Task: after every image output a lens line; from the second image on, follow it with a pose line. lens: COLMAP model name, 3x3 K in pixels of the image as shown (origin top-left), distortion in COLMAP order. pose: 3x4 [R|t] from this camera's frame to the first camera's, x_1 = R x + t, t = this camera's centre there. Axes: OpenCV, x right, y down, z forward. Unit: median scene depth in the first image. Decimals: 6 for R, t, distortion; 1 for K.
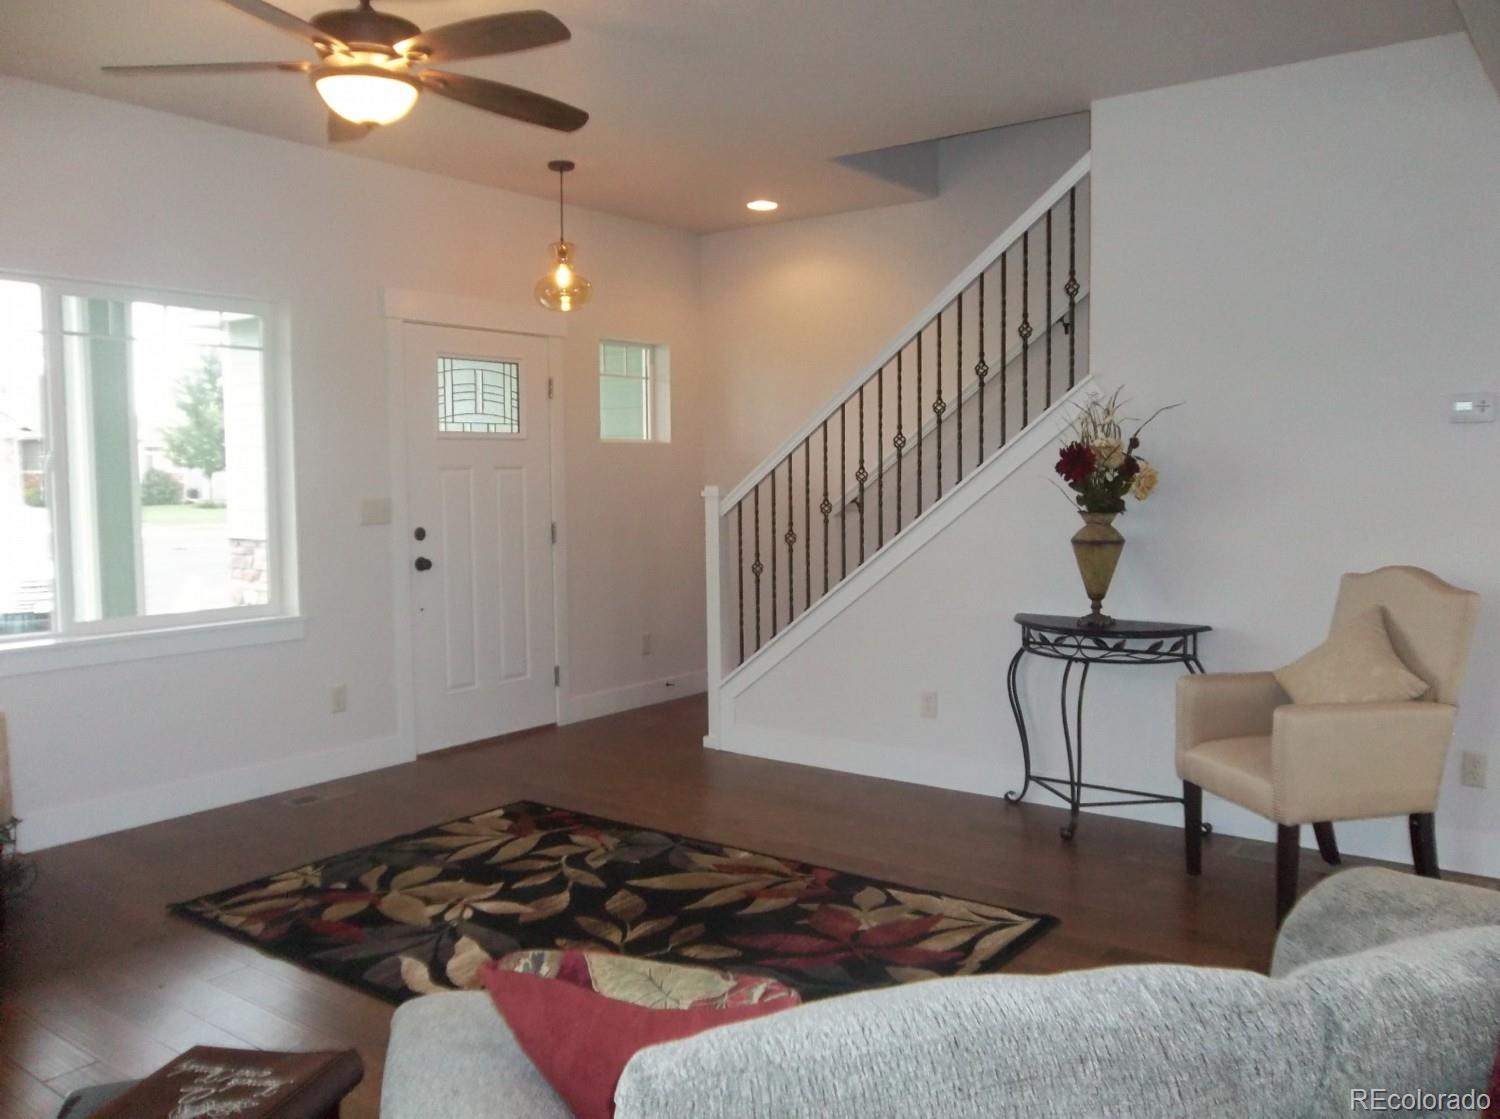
lens RADIAL K [[1213.6, 0, 750.0], [0, 1213.6, 559.5], [0, 0, 1]] dist [-0.006447, -0.049923]
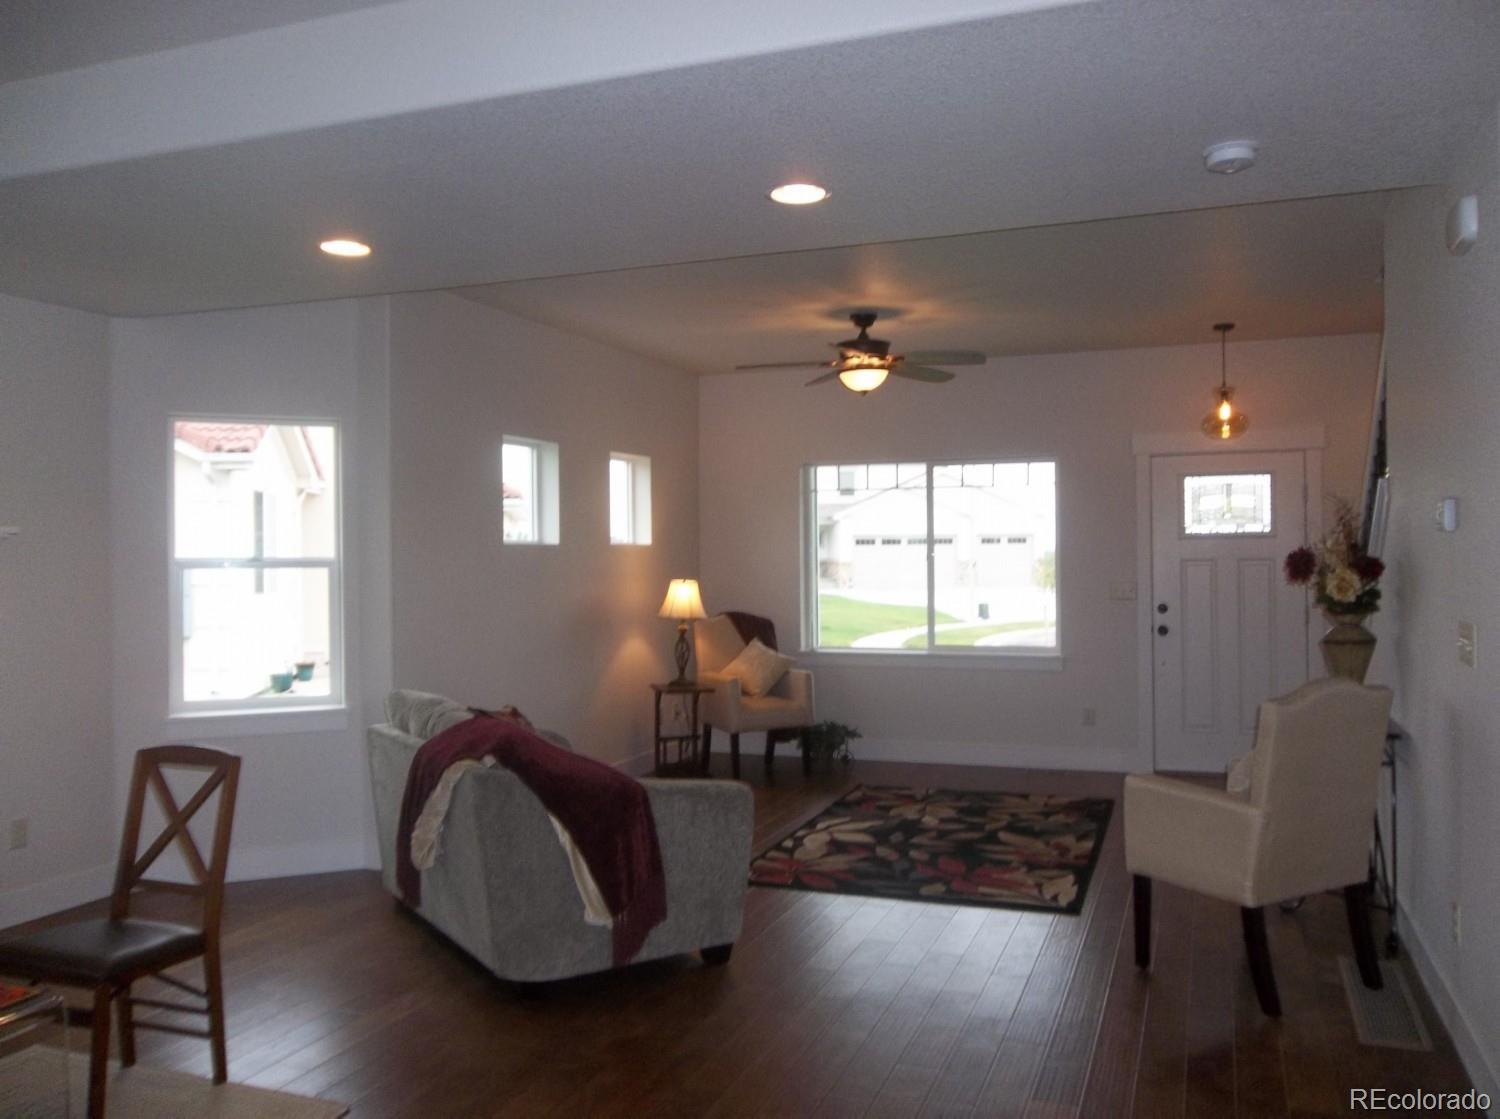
lens RADIAL K [[1213.6, 0, 750.0], [0, 1213.6, 559.5], [0, 0, 1]] dist [-0.006447, -0.049923]
pose [[0.287416, 0.006820, -0.957781, 1.128207], [-0.063189, 0.997931, -0.011856, -0.037807], [0.955719, 0.063929, 0.287253, 0.203258]]
